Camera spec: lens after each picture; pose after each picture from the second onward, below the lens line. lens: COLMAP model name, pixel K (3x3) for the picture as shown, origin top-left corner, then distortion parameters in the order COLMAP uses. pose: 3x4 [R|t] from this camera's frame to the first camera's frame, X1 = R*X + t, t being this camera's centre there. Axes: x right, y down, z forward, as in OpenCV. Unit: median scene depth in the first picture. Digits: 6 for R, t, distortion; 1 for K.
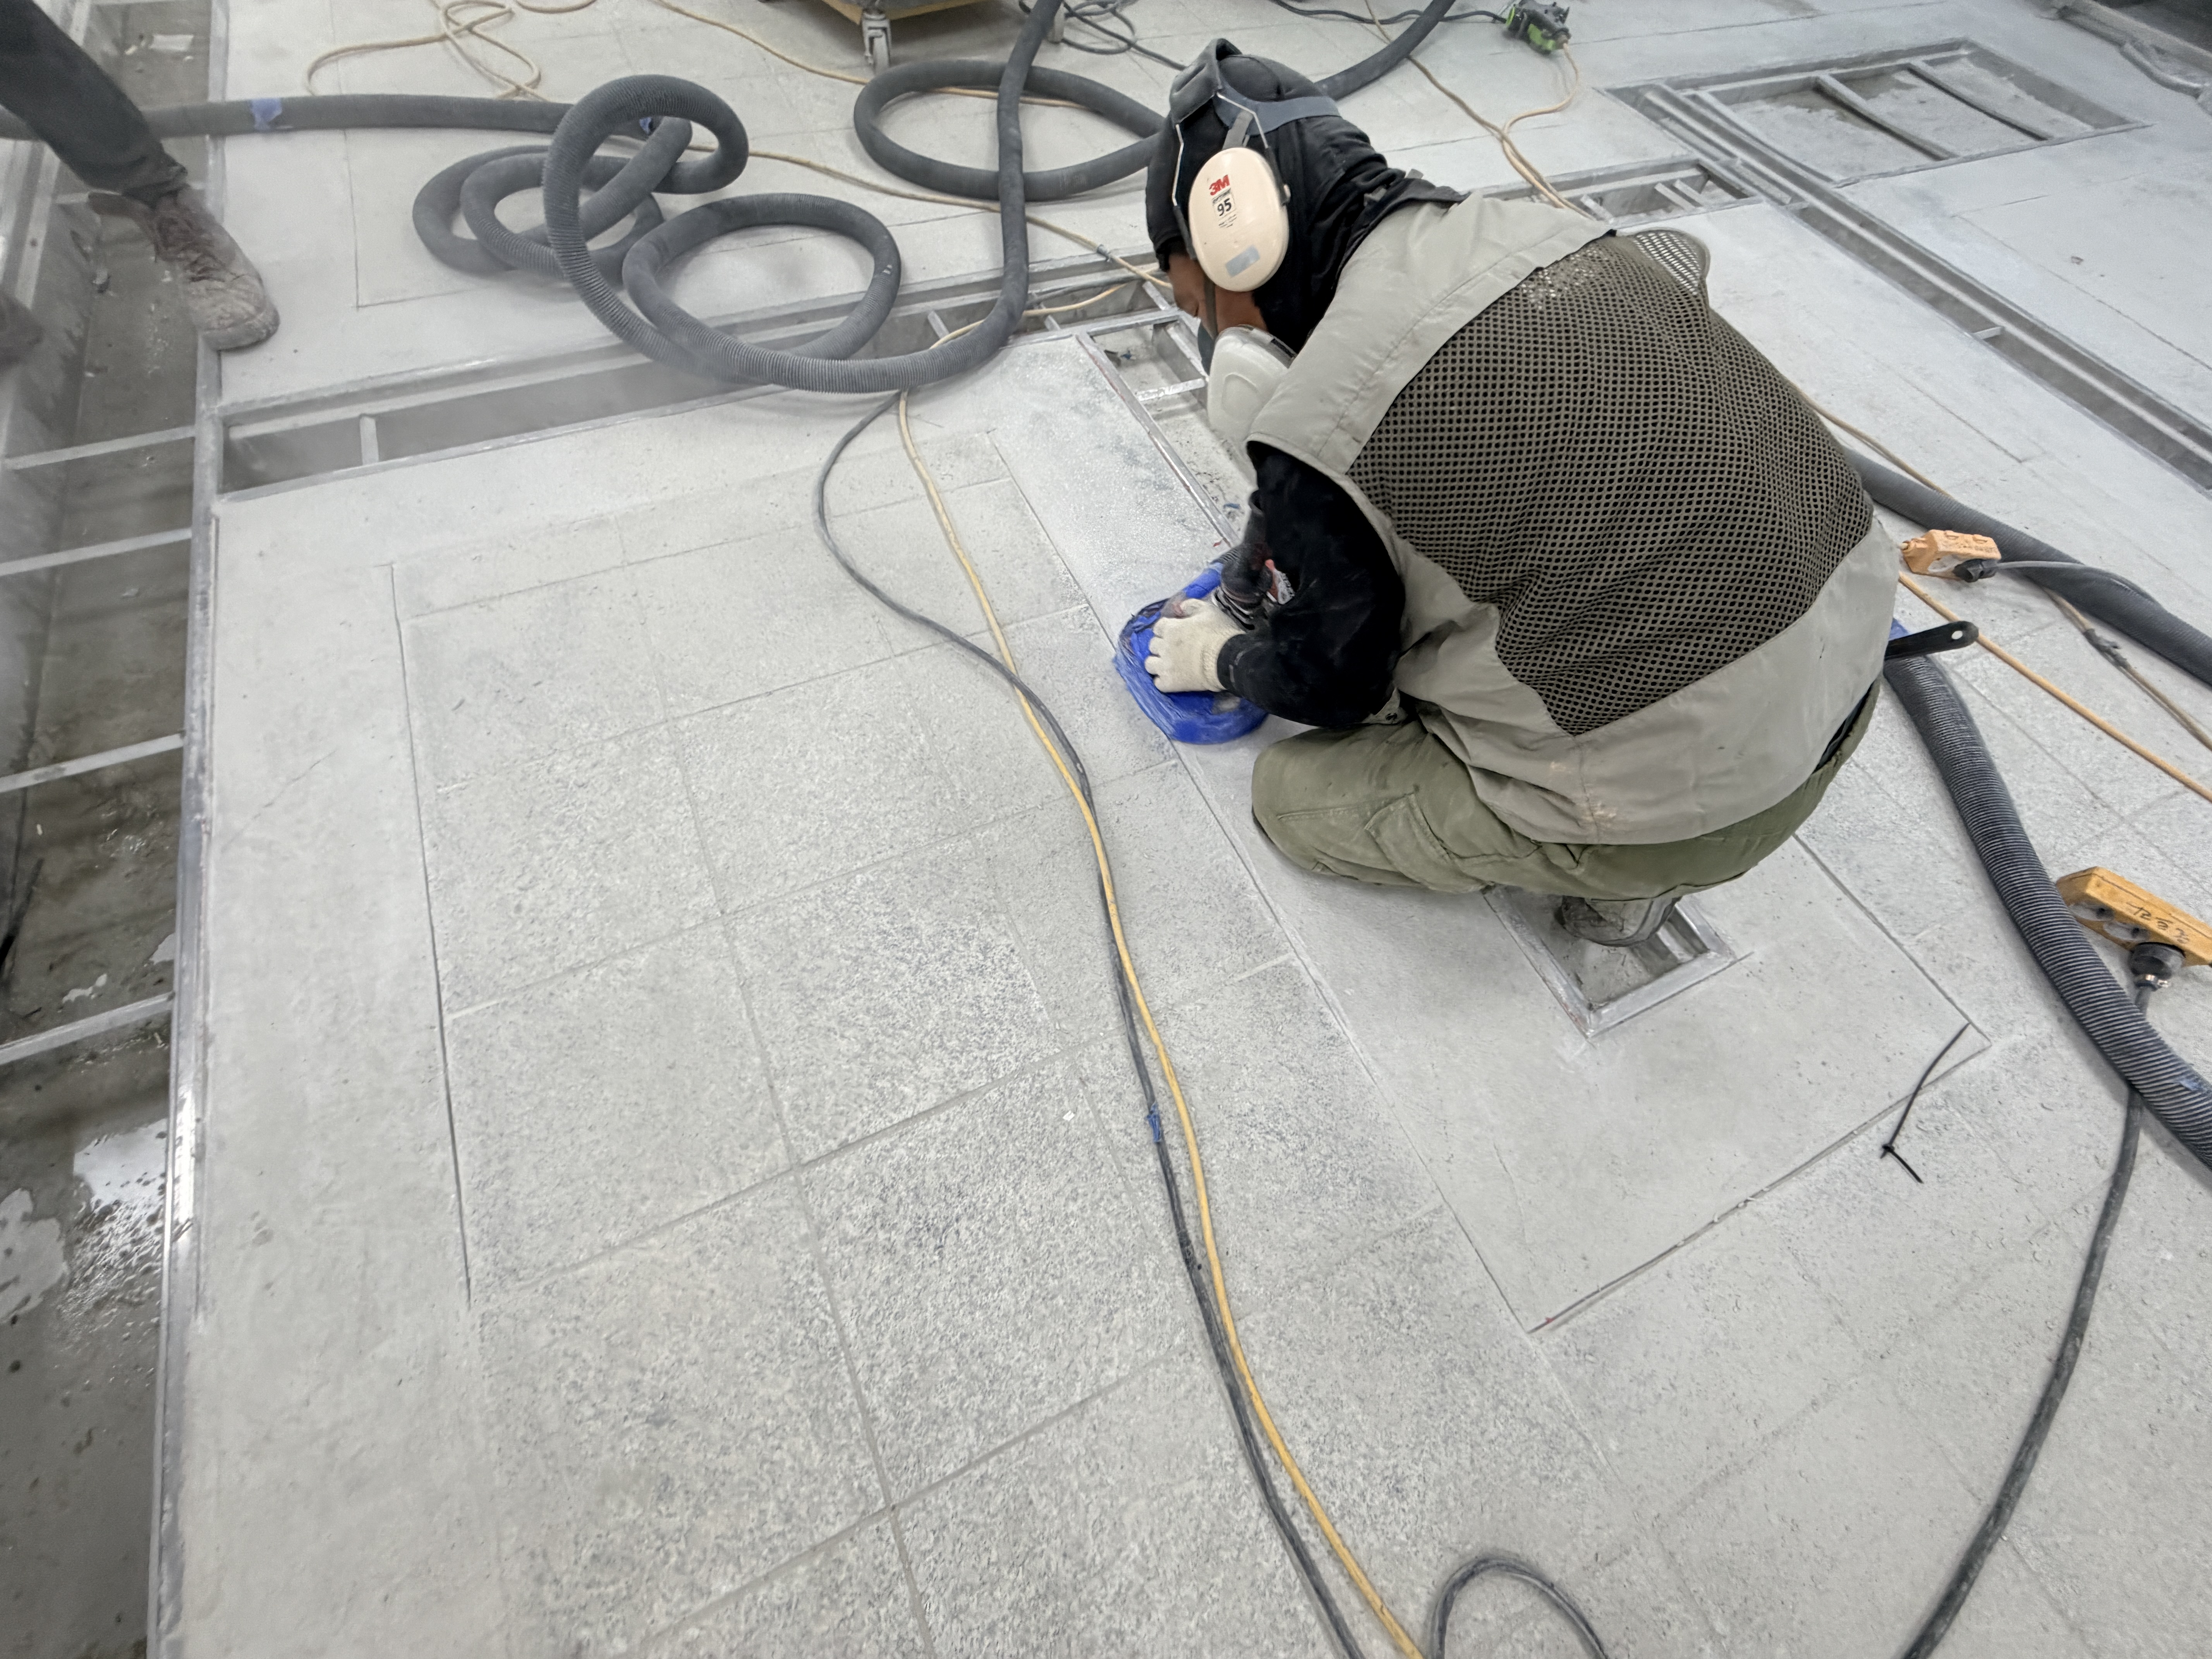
lens RADIAL K [[879.3, 0, 1107.6], [0, 879.3, 828.4], [0, 0, 1]] dist [0.000670, -0.000151]
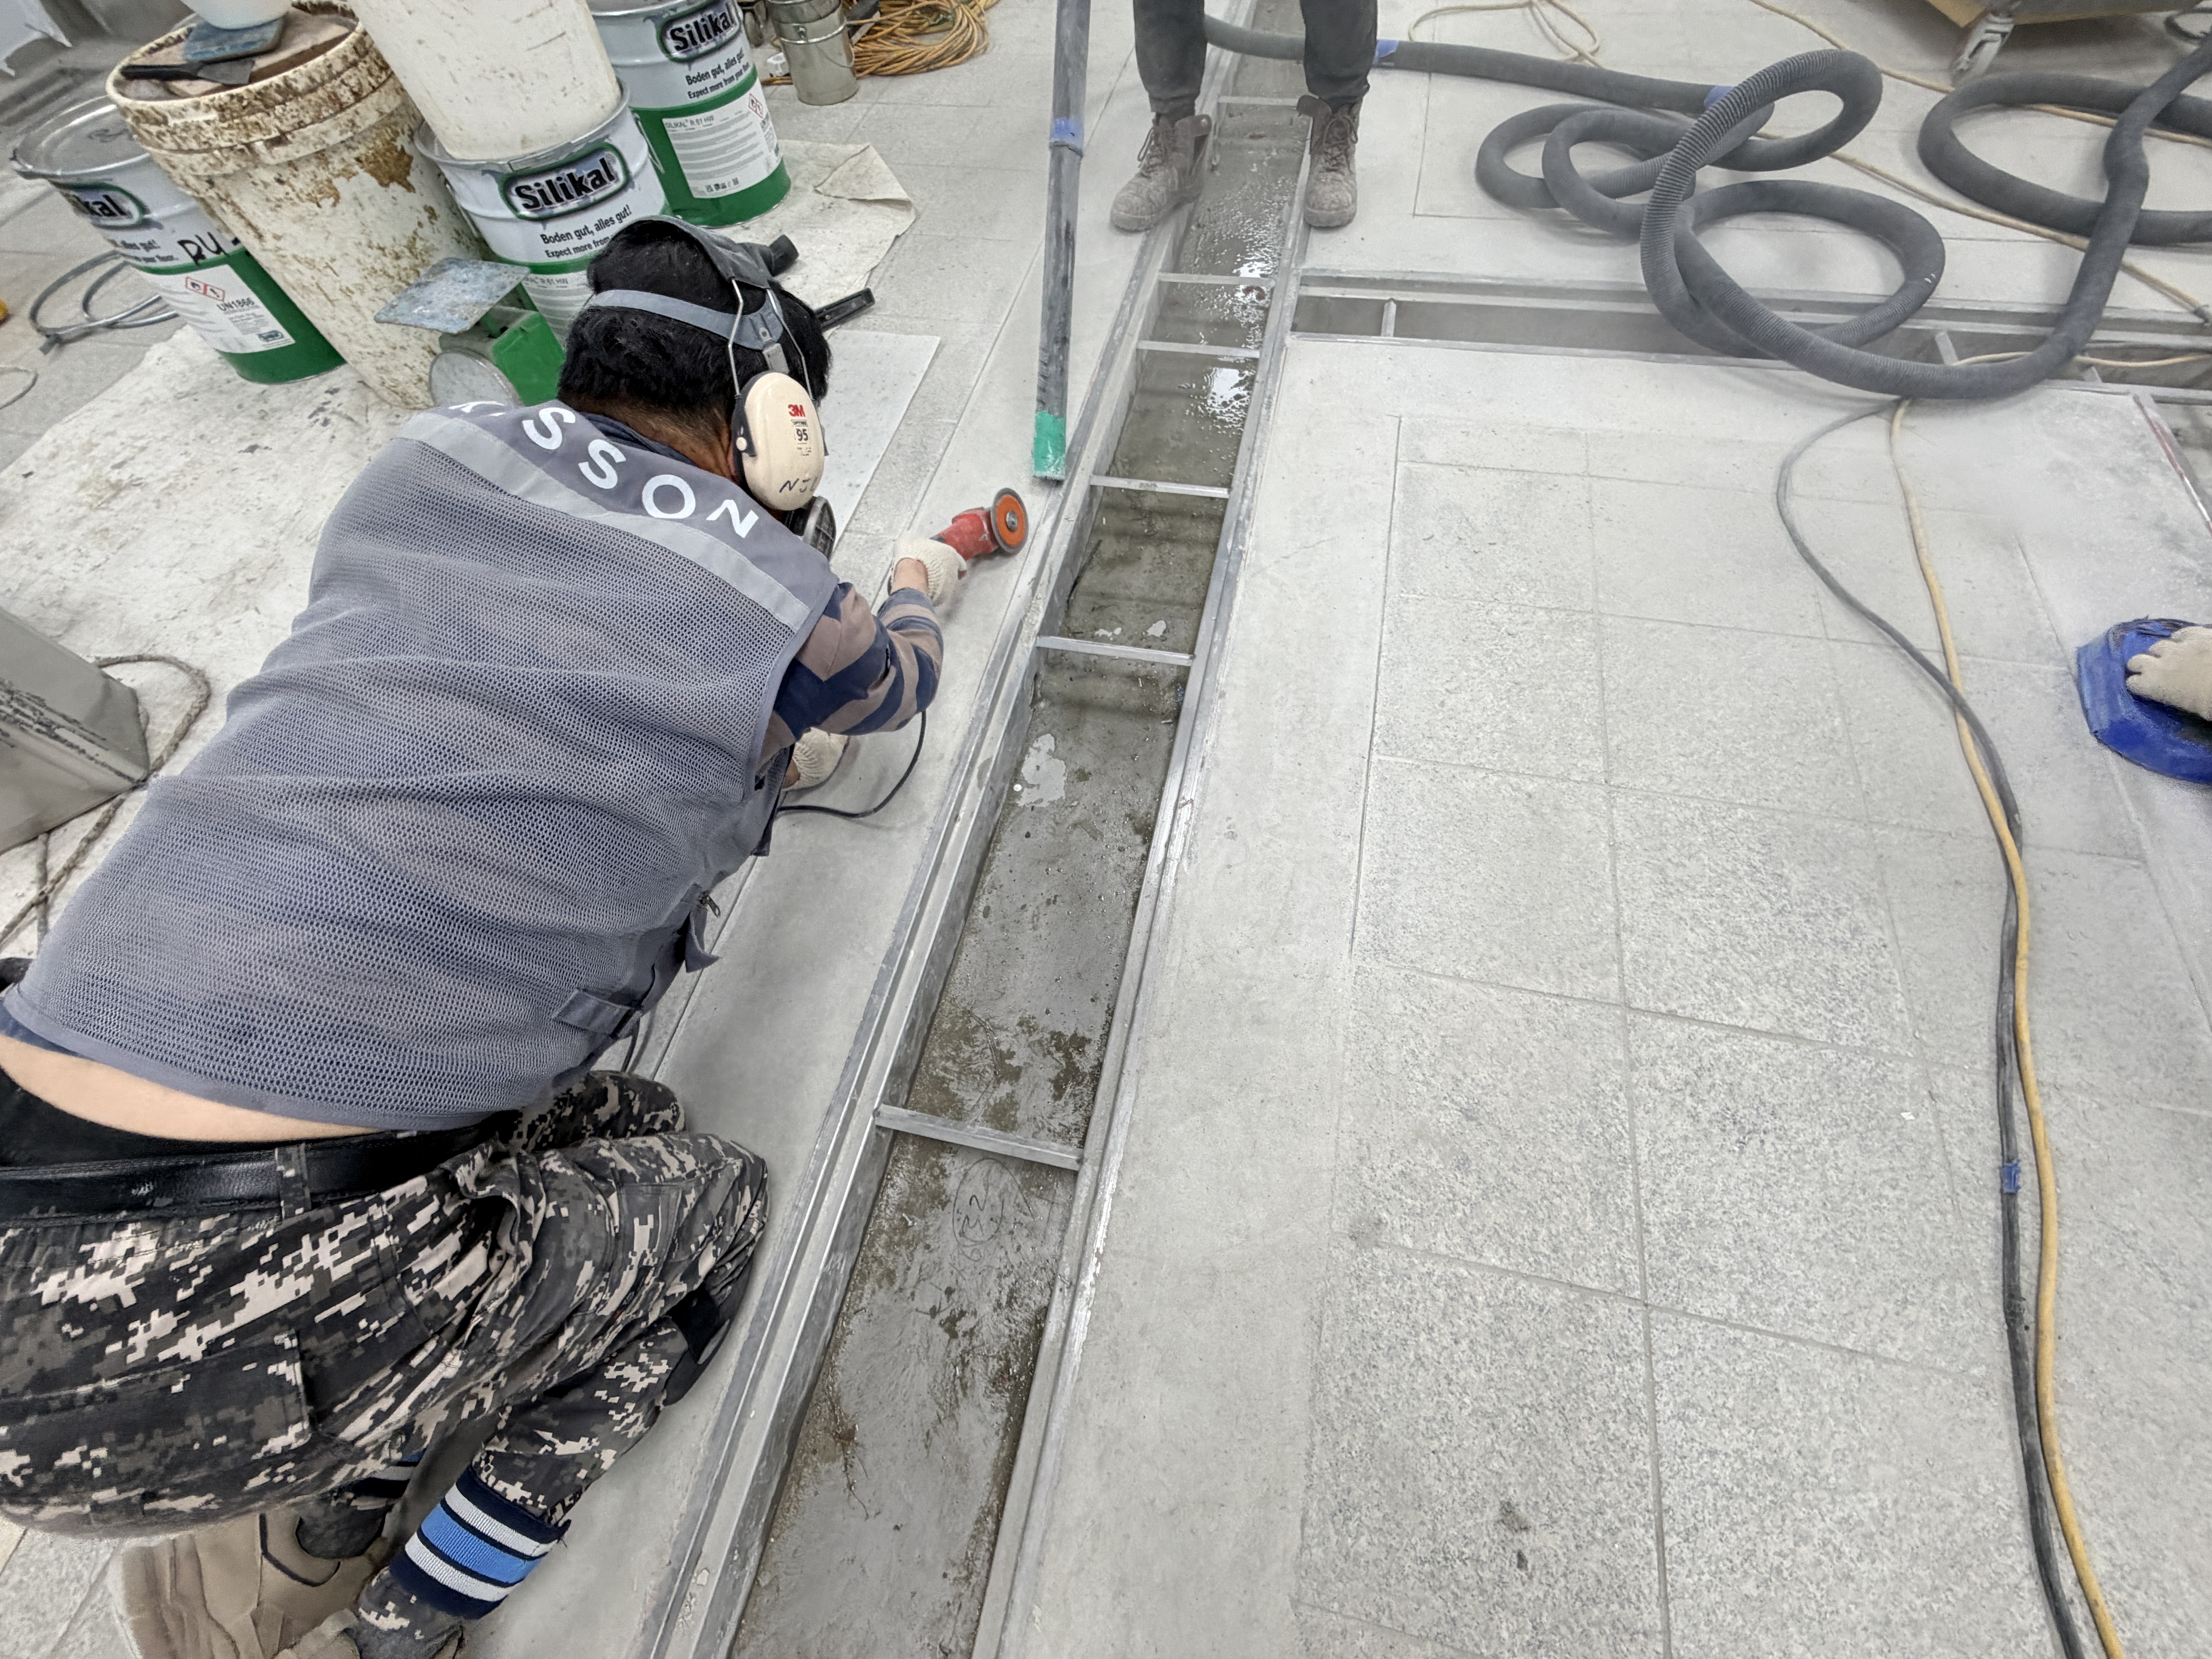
lens RADIAL K [[879.3, 0, 1103.7], [0, 879.3, 827.0], [0, 0, 1]] dist [0.000670, -0.000151]
pose [[0.784091, 0.466768, -0.409059, -0.349573], [-0.465666, 0.878165, 0.109458, 0.247869], [0.410313, 0.104659, 0.905919, -0.211846]]
